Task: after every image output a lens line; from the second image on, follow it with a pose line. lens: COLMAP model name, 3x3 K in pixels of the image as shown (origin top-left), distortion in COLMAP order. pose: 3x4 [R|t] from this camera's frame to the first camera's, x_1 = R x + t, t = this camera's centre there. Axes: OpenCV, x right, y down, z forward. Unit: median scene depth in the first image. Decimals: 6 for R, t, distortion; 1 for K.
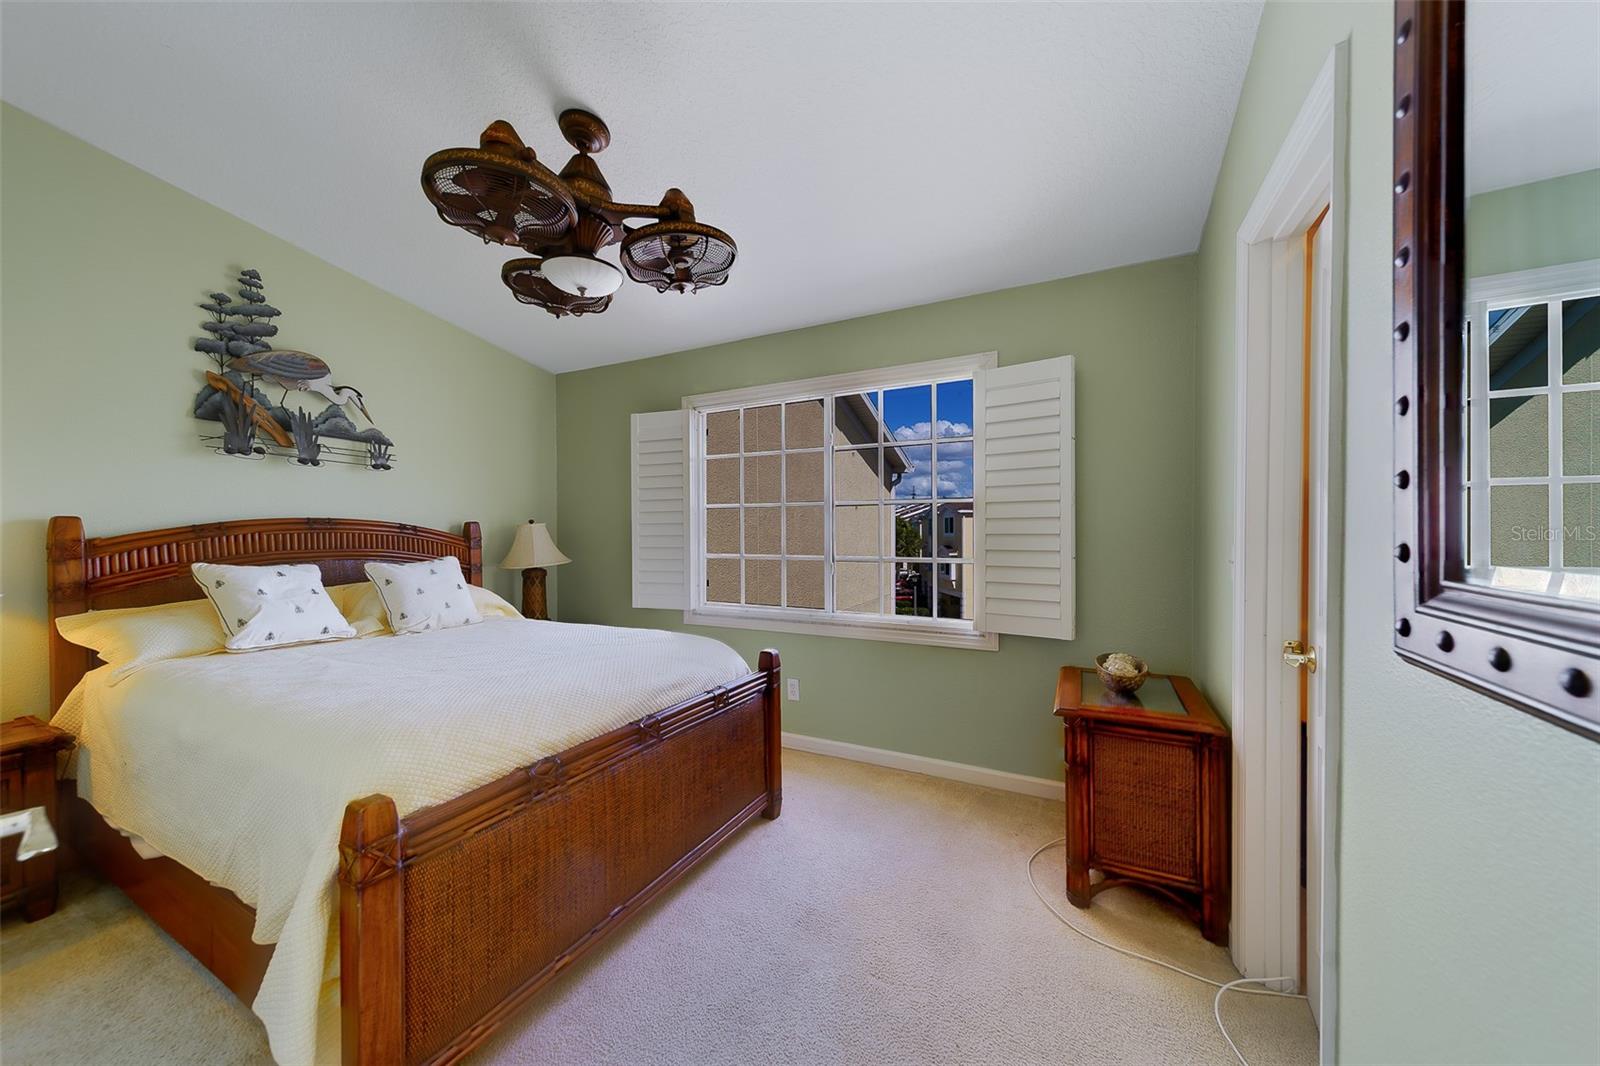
lens RADIAL K [[582.6, 0, 798.0], [0, 582.6, 551.3], [0, 0, 1]] dist [0.016079, 0.000153]
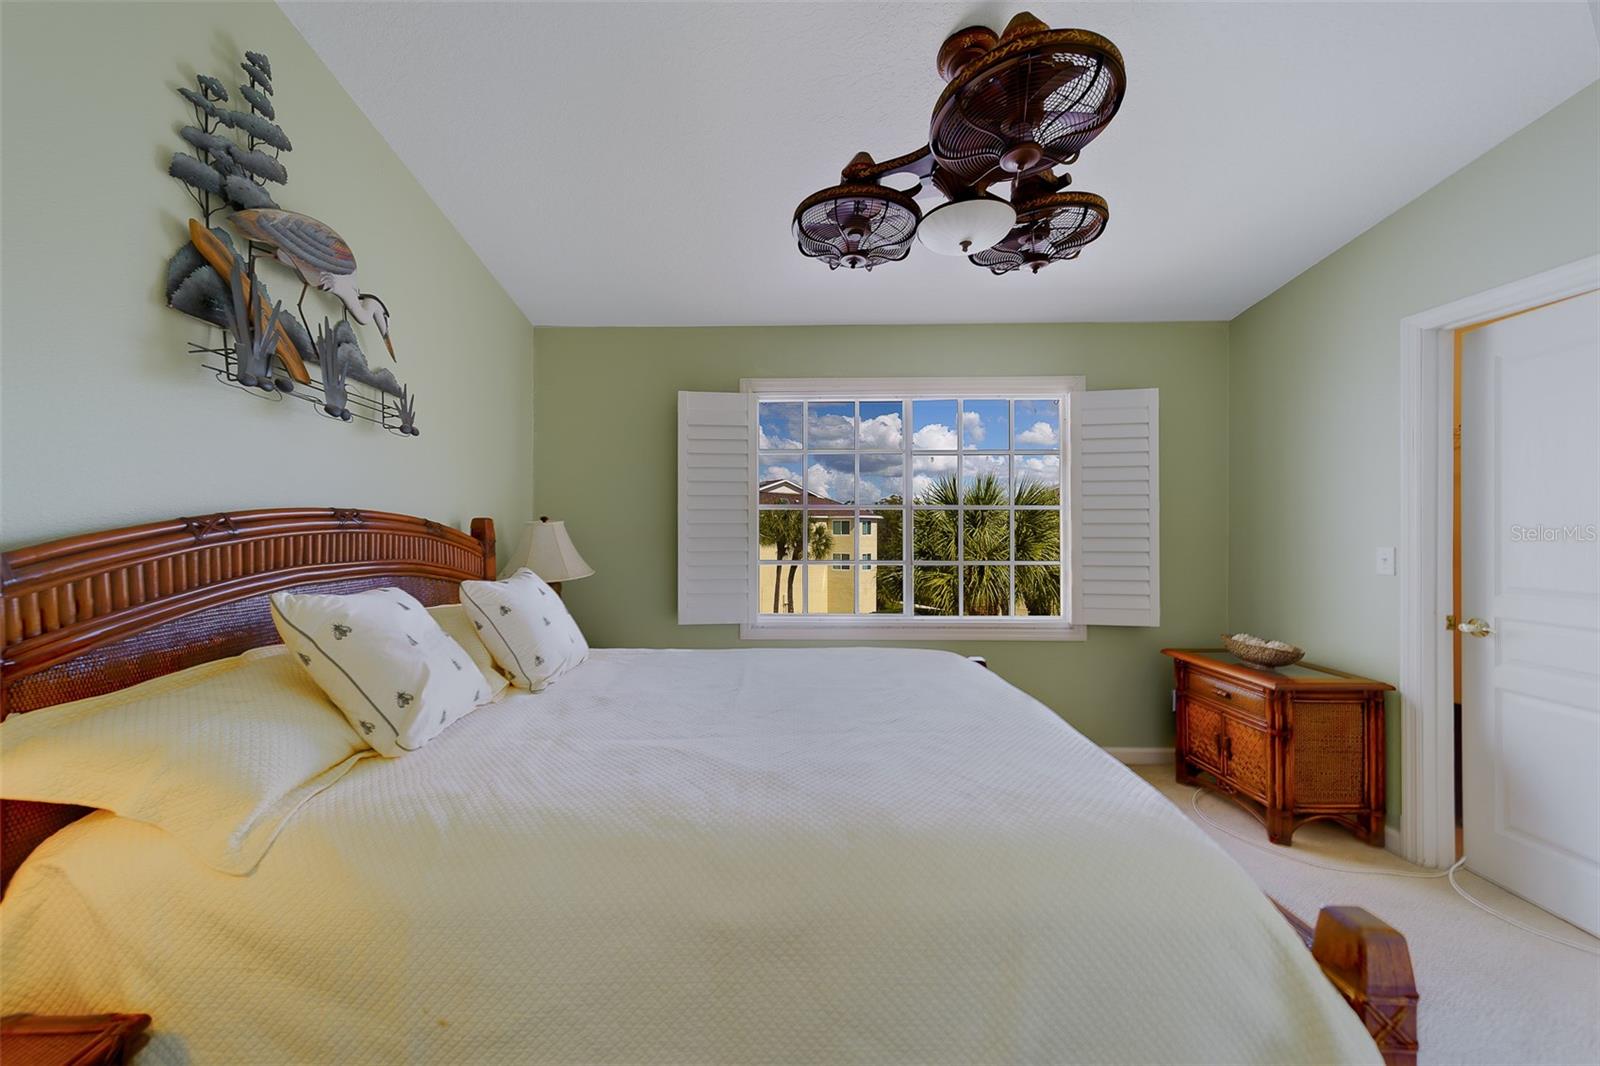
lens RADIAL K [[558.1, 0, 787.8], [0, 558.1, 553.6], [0, 0, 1]] dist [0.001644, 0.000102]
pose [[0.895600, -0.008322, 0.444782, -0.711197], [0.005669, 0.999957, 0.007294, -0.013455], [-0.444824, -0.004011, 0.895609, 0.313534]]
